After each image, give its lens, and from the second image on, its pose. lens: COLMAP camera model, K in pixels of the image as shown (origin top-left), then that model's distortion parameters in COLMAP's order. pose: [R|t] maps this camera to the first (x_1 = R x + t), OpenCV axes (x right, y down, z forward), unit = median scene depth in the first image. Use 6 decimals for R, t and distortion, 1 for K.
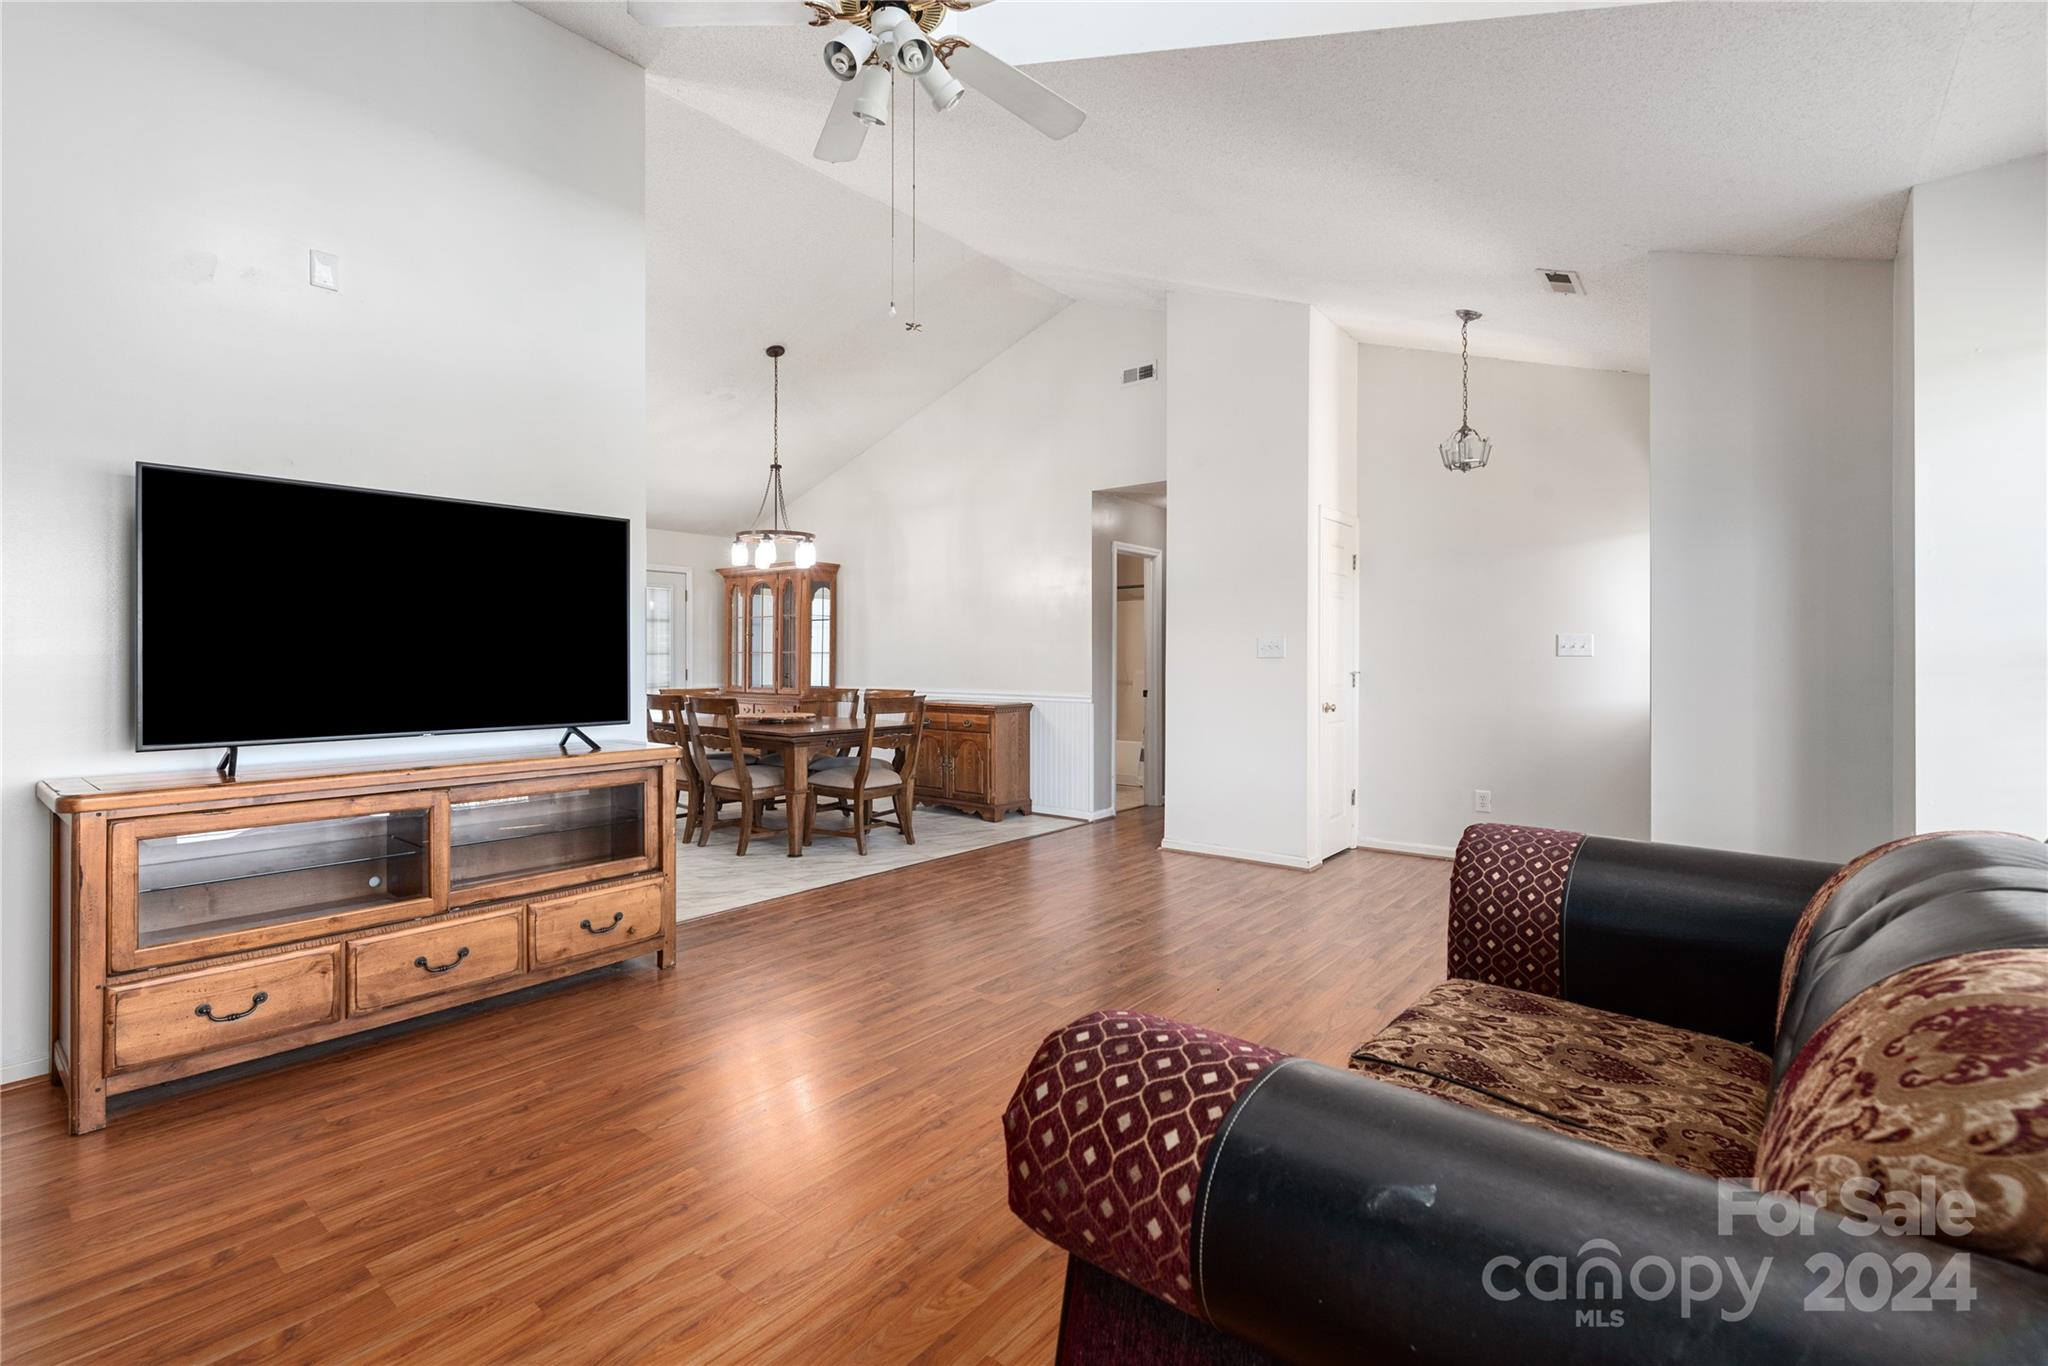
lens RADIAL K [[912.4, 0, 1019.4], [0, 912.4, 656.9], [0, 0, 1]] dist [-0.000293, -0.000023]
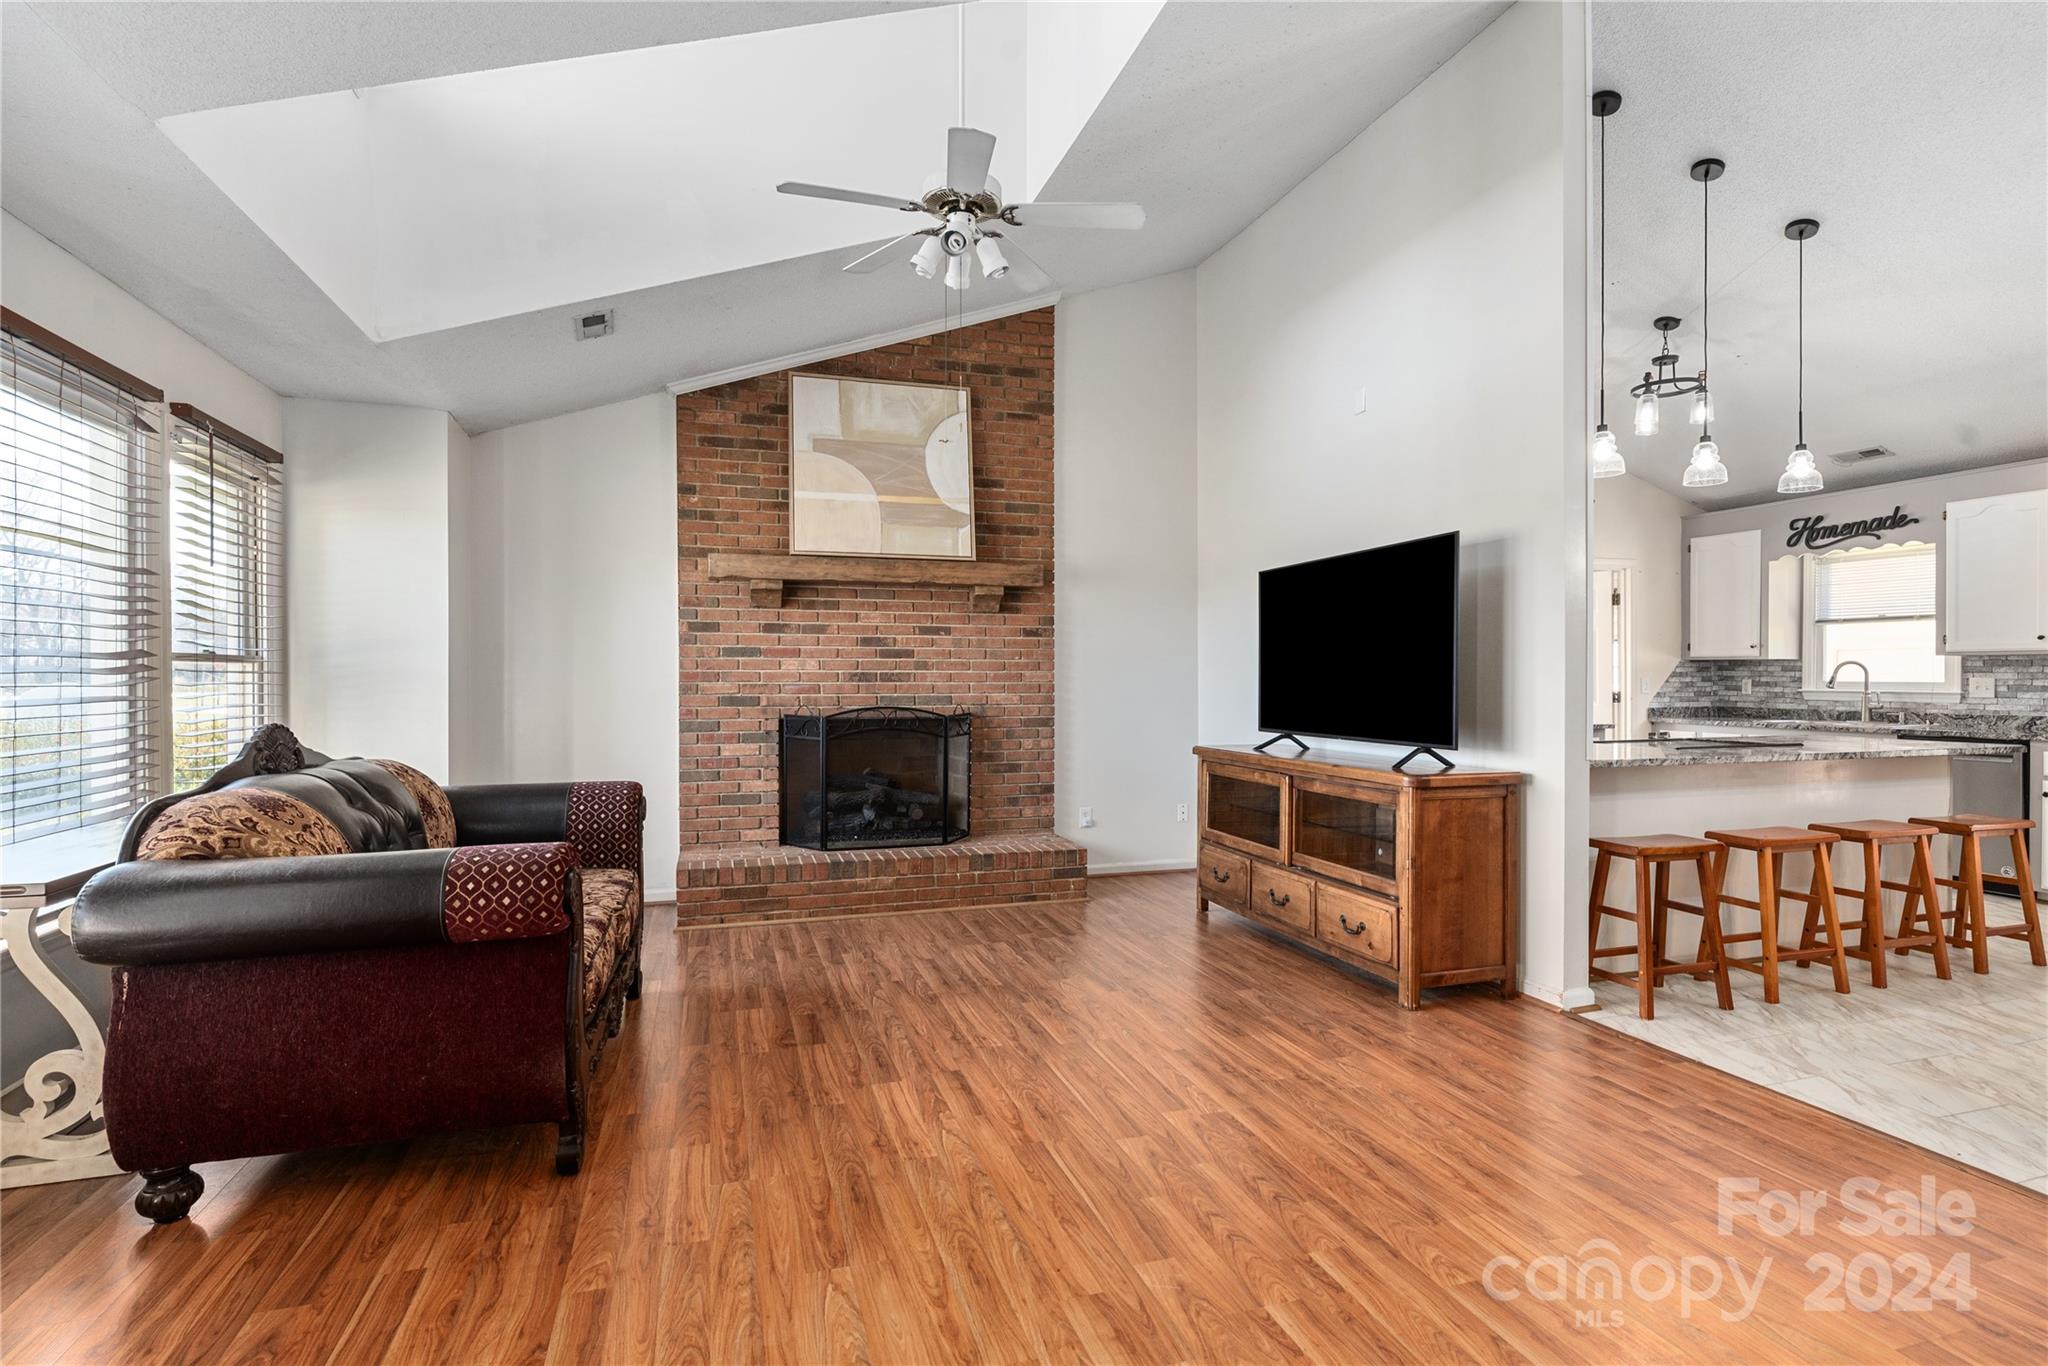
lens RADIAL K [[985.4, 0, 1016.4], [0, 985.4, 682.3], [0, 0, 1]] dist [-0.001583, -0.000400]
pose [[-0.552215, 0.001159, -0.833701, 1.021664], [0.001119, 0.999999, 0.000649, 0.004962], [0.833701, -0.000575, -0.552216, 1.824427]]
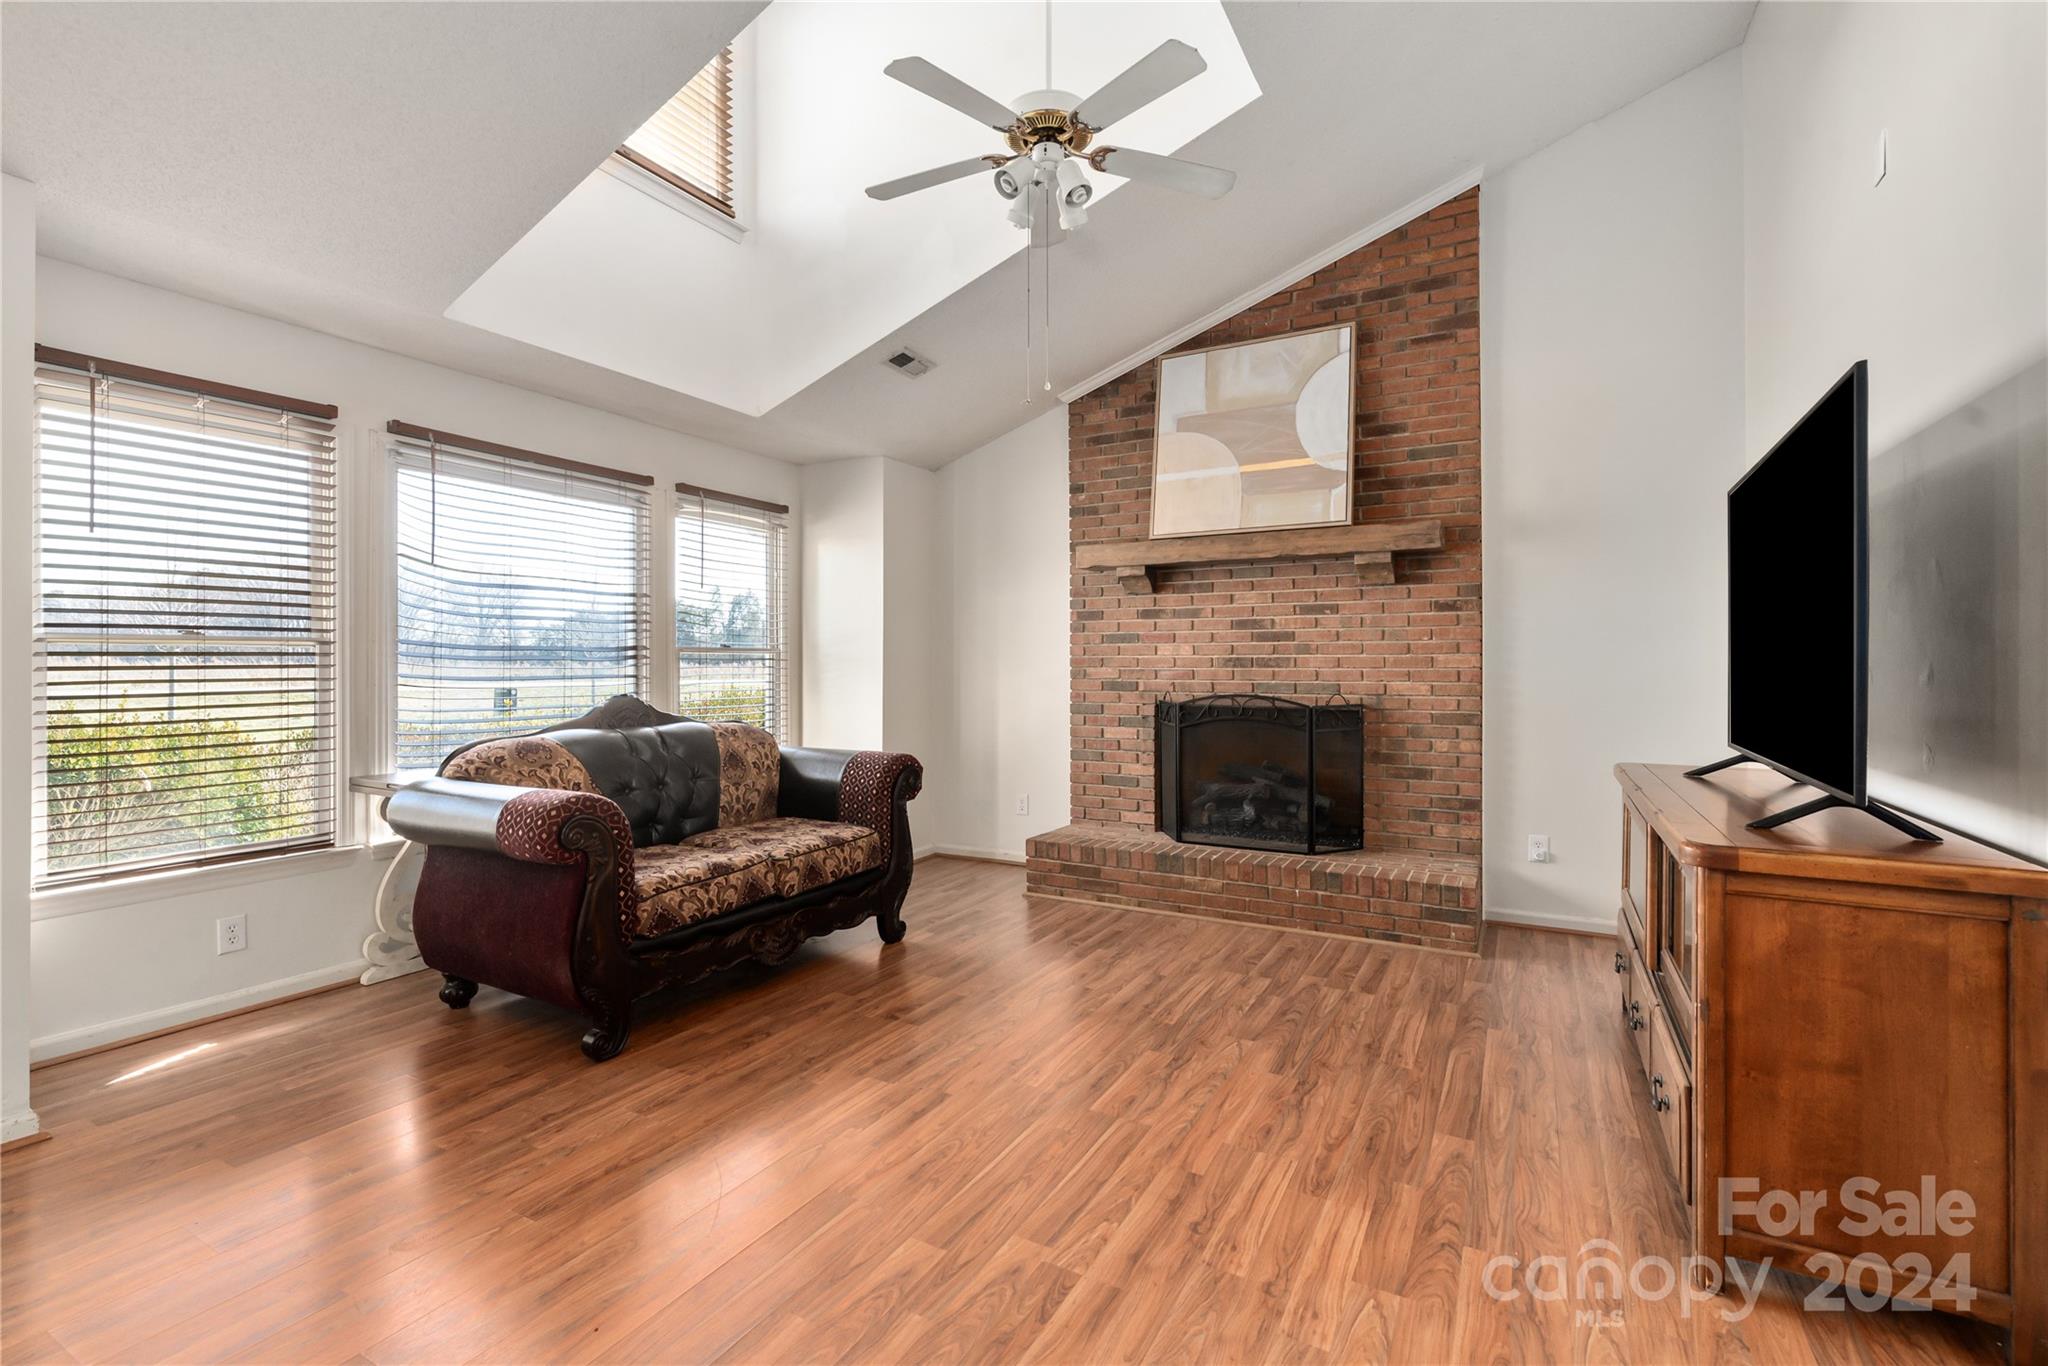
lens RADIAL K [[906.7, 0, 1025.7], [0, 906.7, 664.9], [0, 0, 1]] dist [-0.001052, -0.000136]
pose [[-0.984209, -0.001944, -0.177000, 0.104959], [-0.001301, 0.999992, -0.003748, 0.007246], [0.177006, -0.003458, -0.984204, 2.121985]]
